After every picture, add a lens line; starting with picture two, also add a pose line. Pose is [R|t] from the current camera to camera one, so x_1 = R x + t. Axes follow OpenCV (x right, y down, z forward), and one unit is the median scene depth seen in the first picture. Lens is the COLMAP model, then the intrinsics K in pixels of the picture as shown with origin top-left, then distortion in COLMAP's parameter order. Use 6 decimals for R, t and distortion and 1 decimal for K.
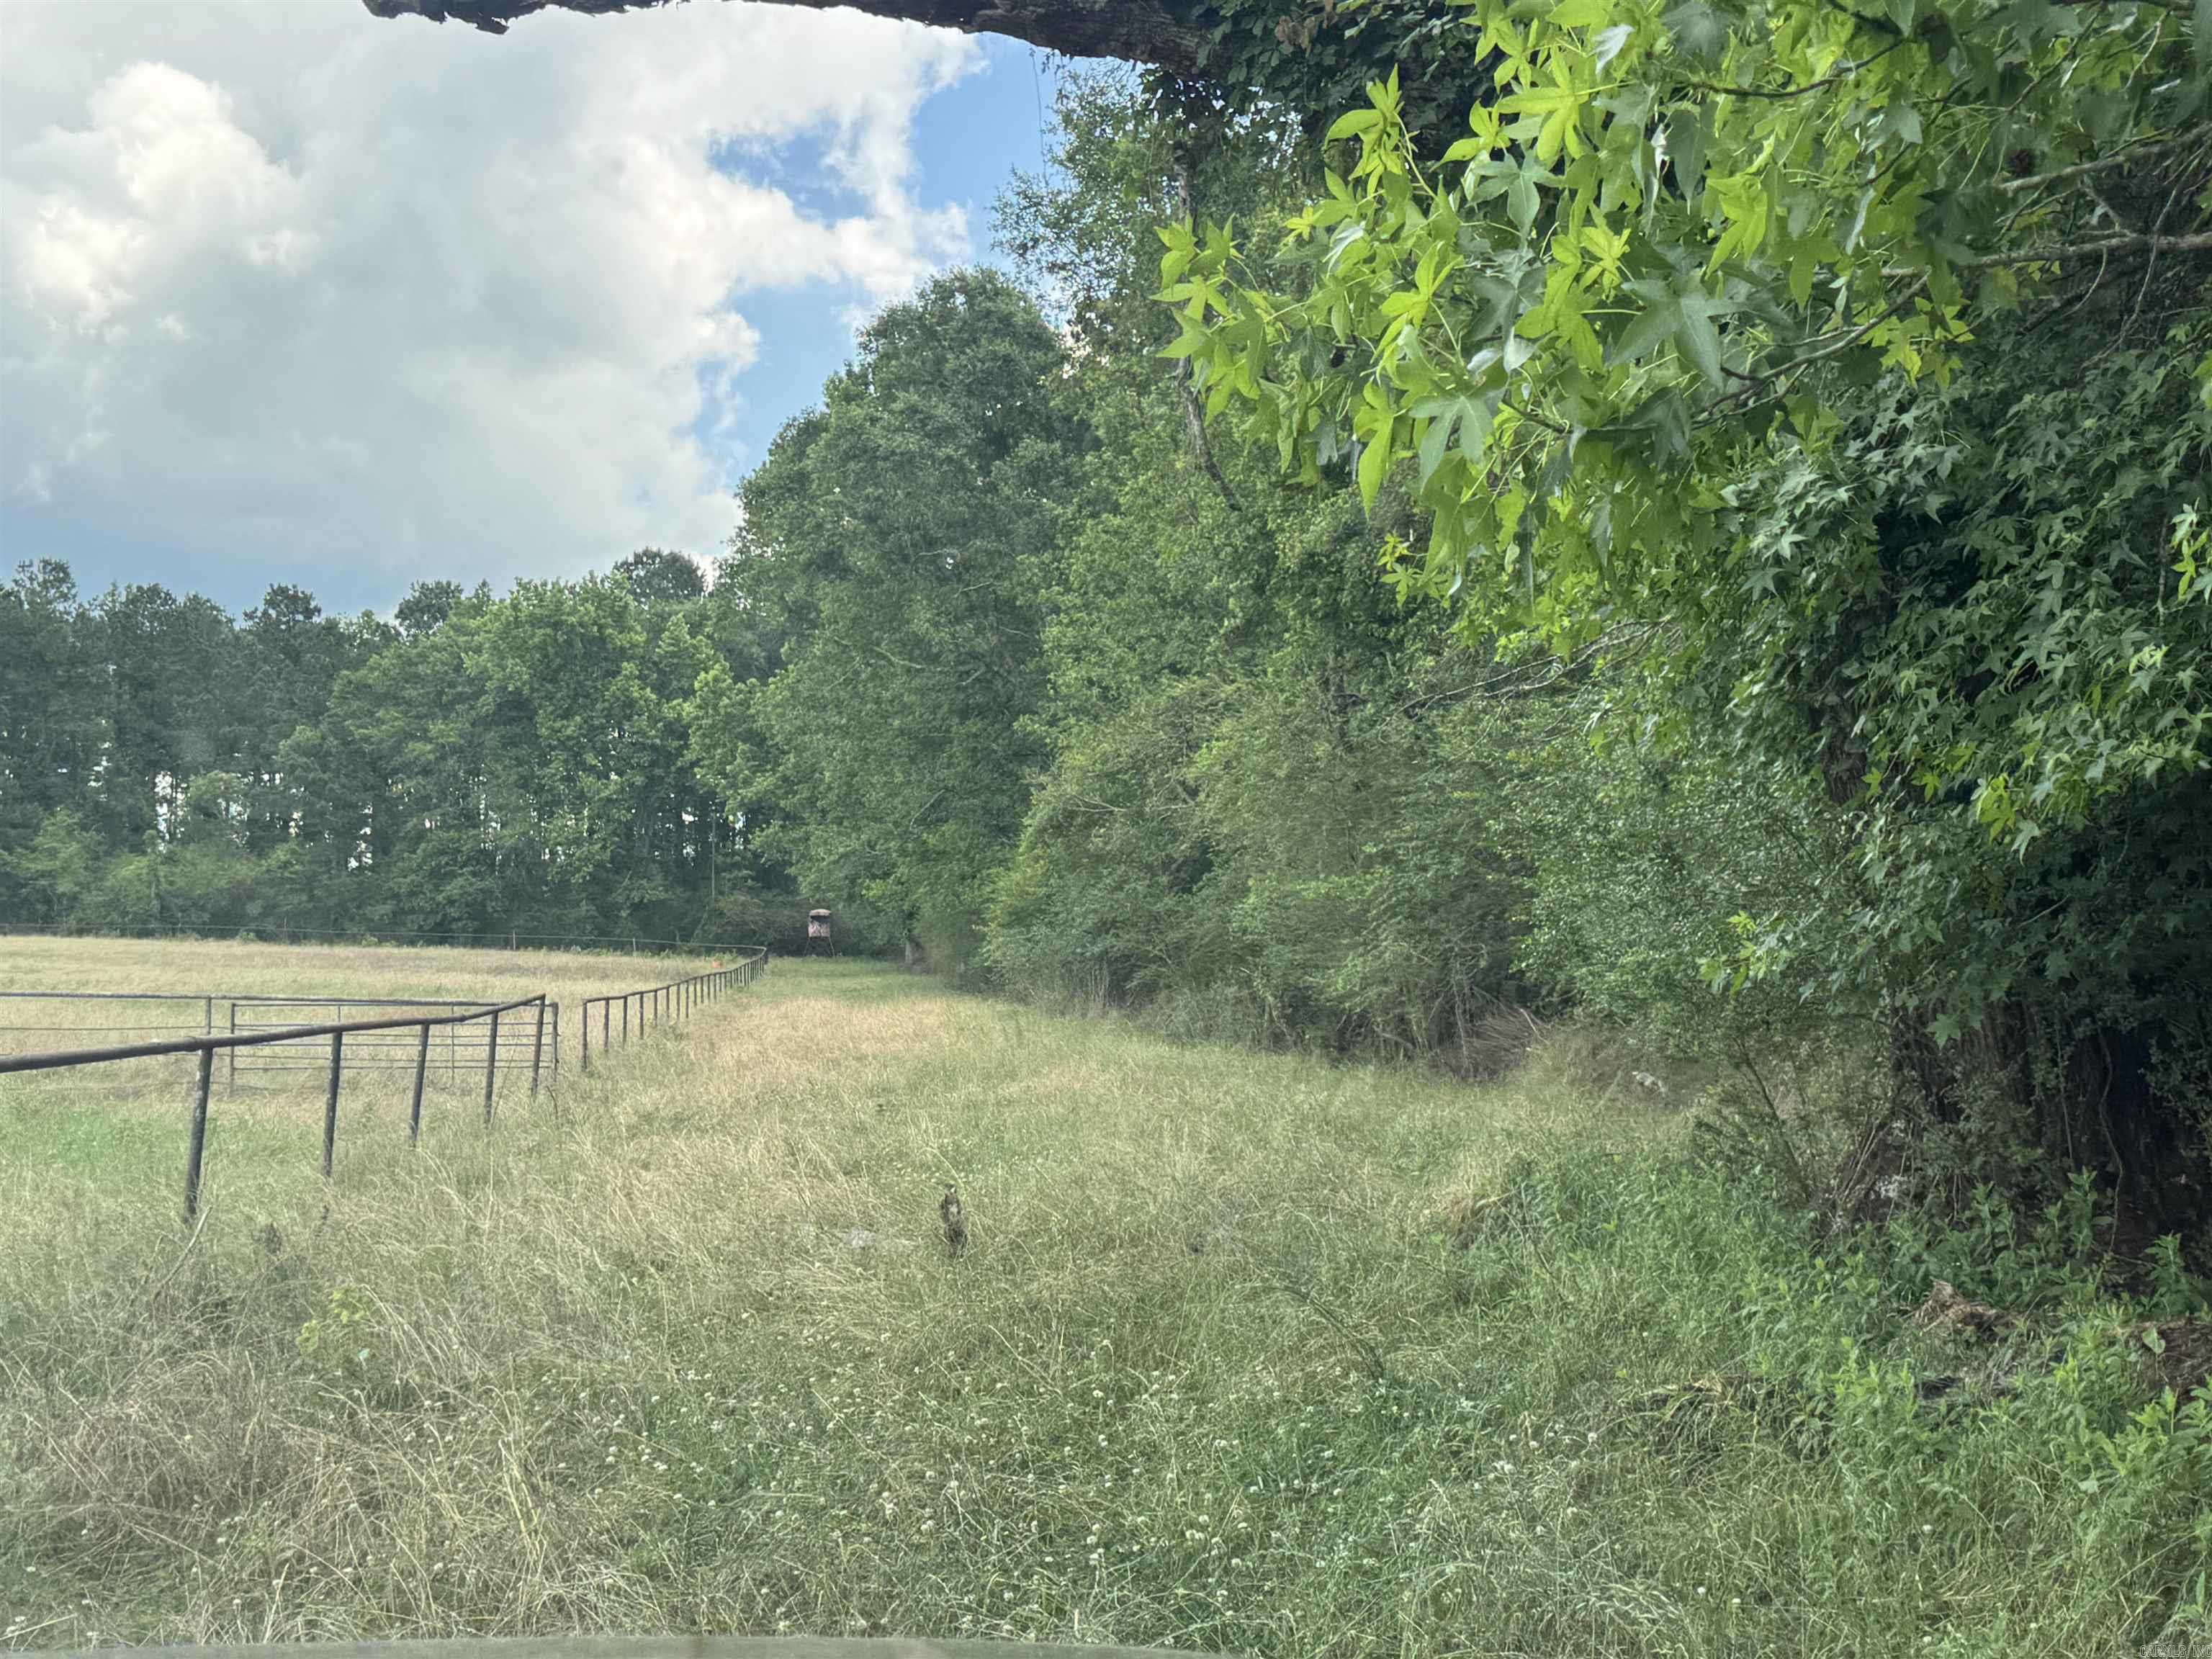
lens RADIAL K [[2829.7, 0, 1106.1], [0, 2829.7, 825.9], [0, 0, 1]] dist [-0.001035, 0.000000]
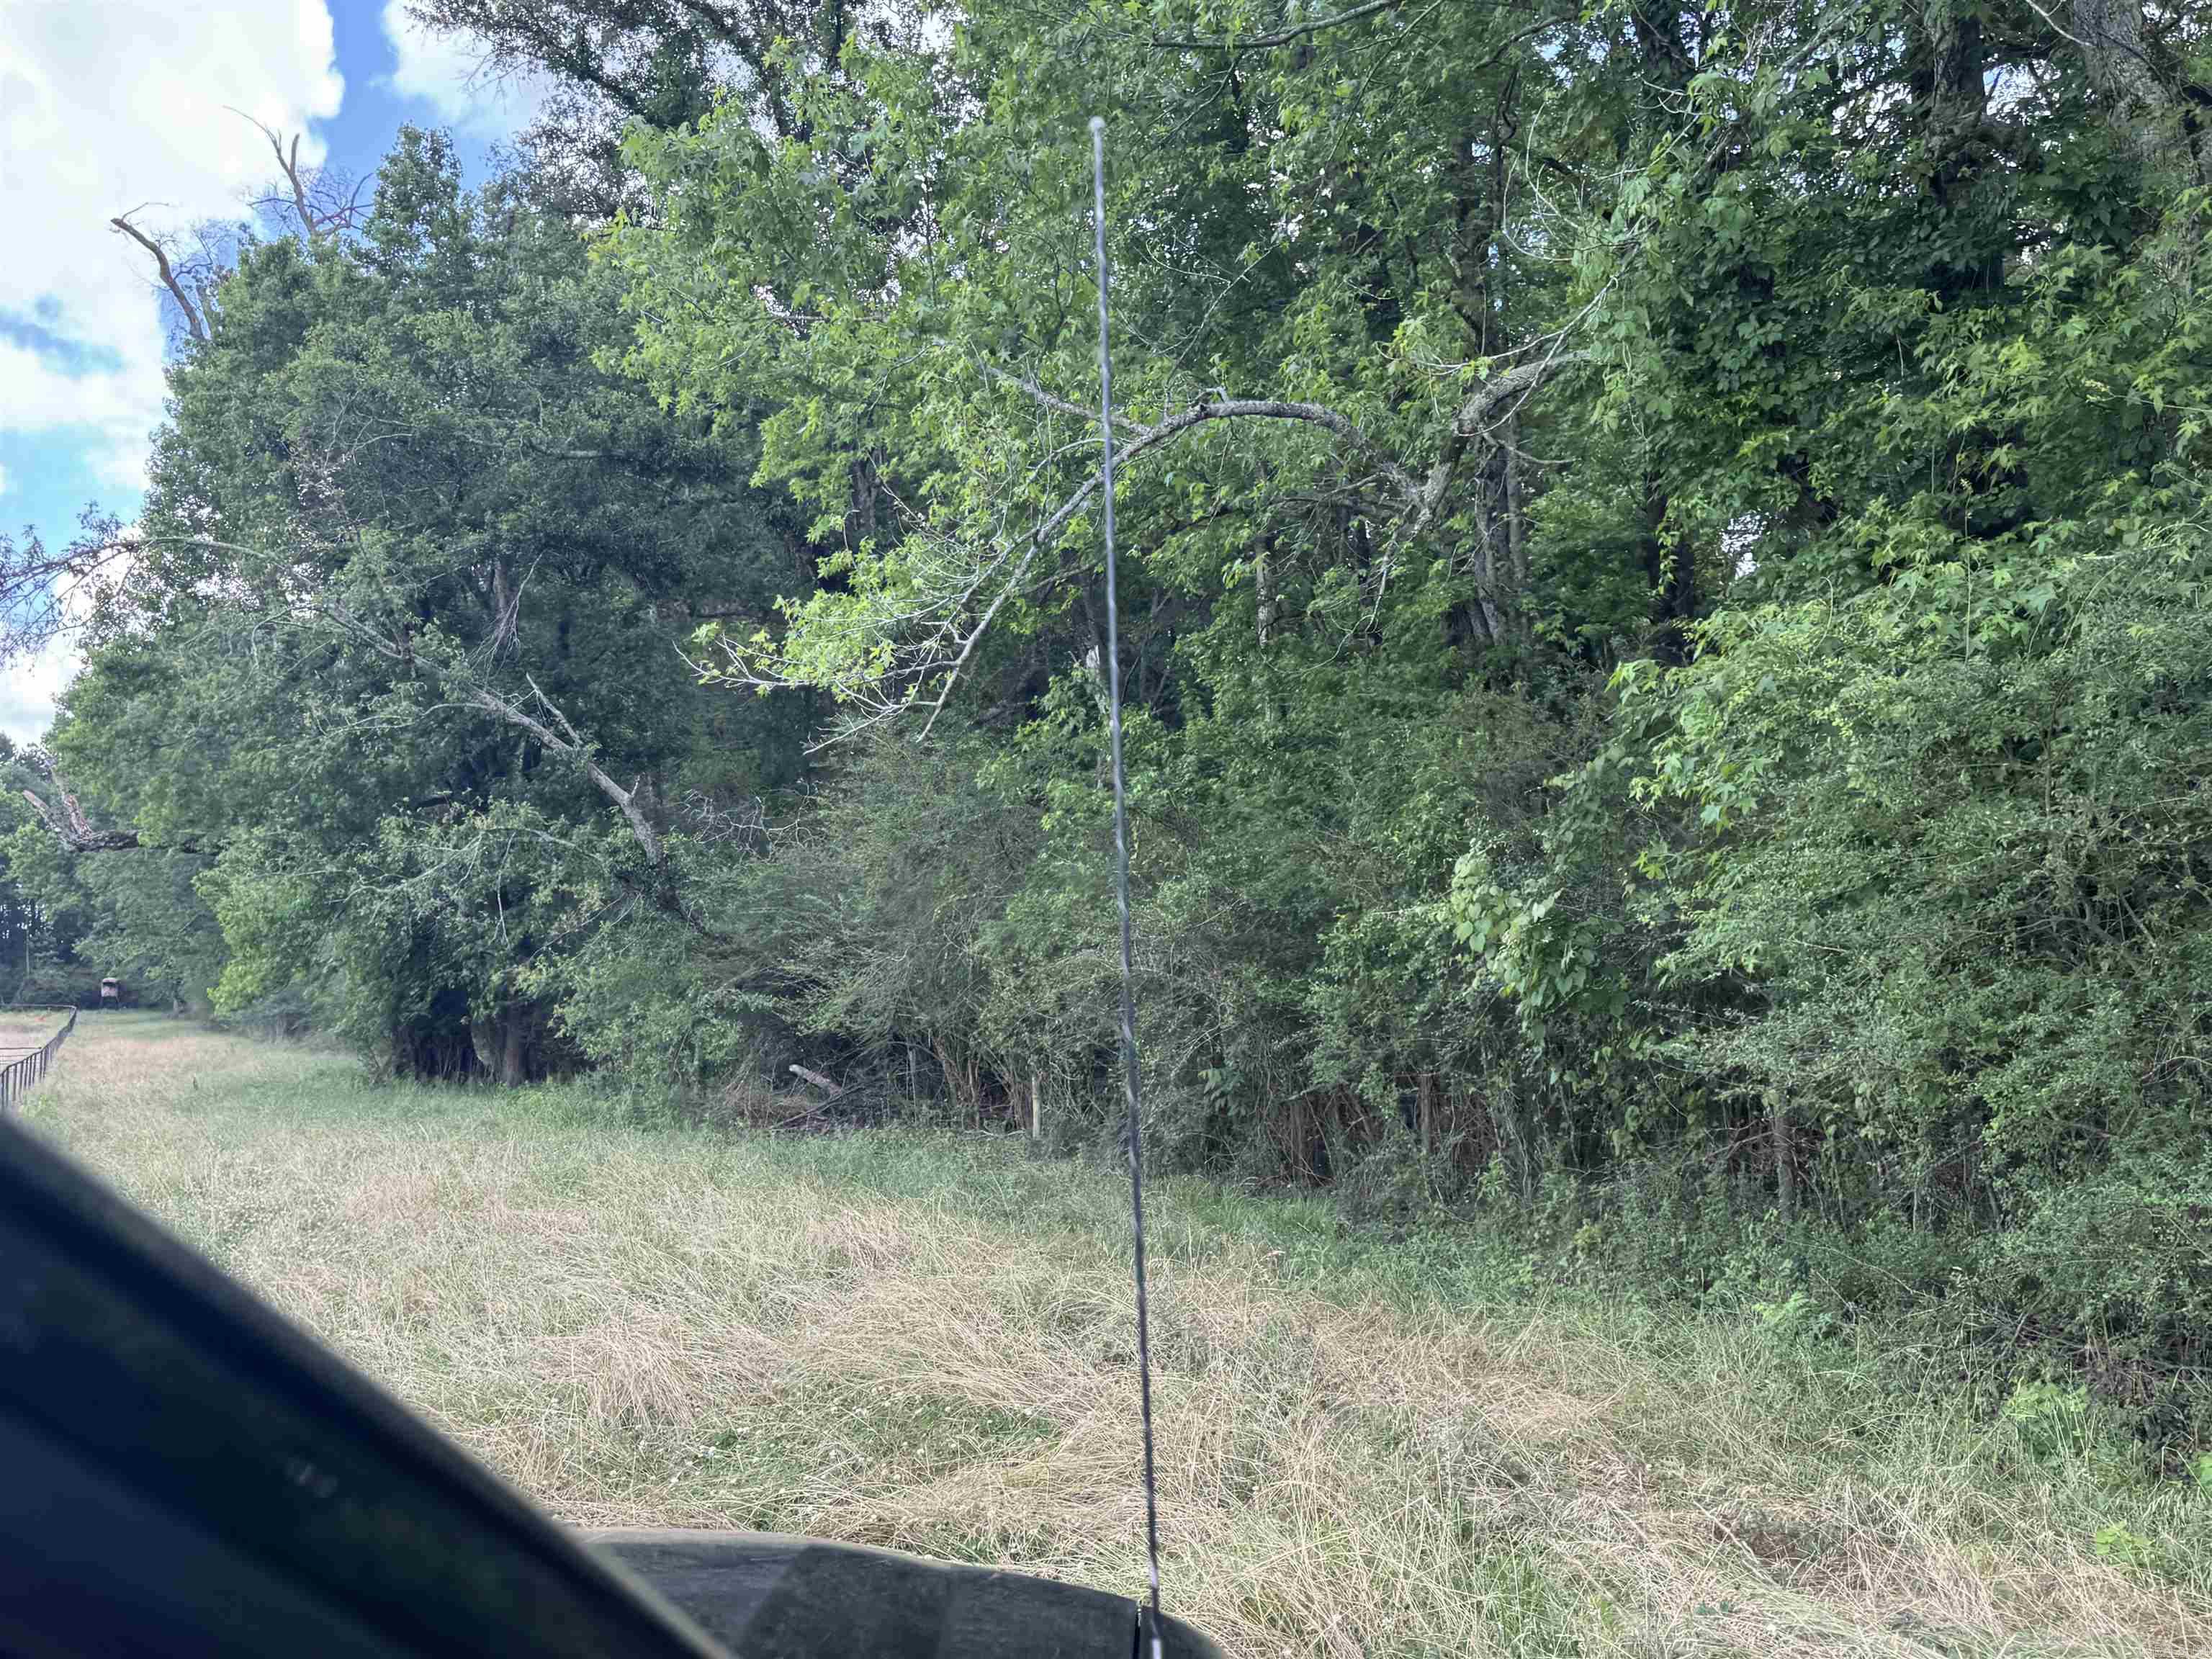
lens RADIAL K [[2190.2, 0, 1108.0], [0, 2190.2, 837.3], [0, 0, 1]] dist [0.014178, 0.000000]
pose [[0.944046, -0.009067, 0.329689, 0.018071], [0.015060, 0.999764, -0.015628, -0.021430], [-0.329469, 0.019719, 0.943960, -0.319016]]
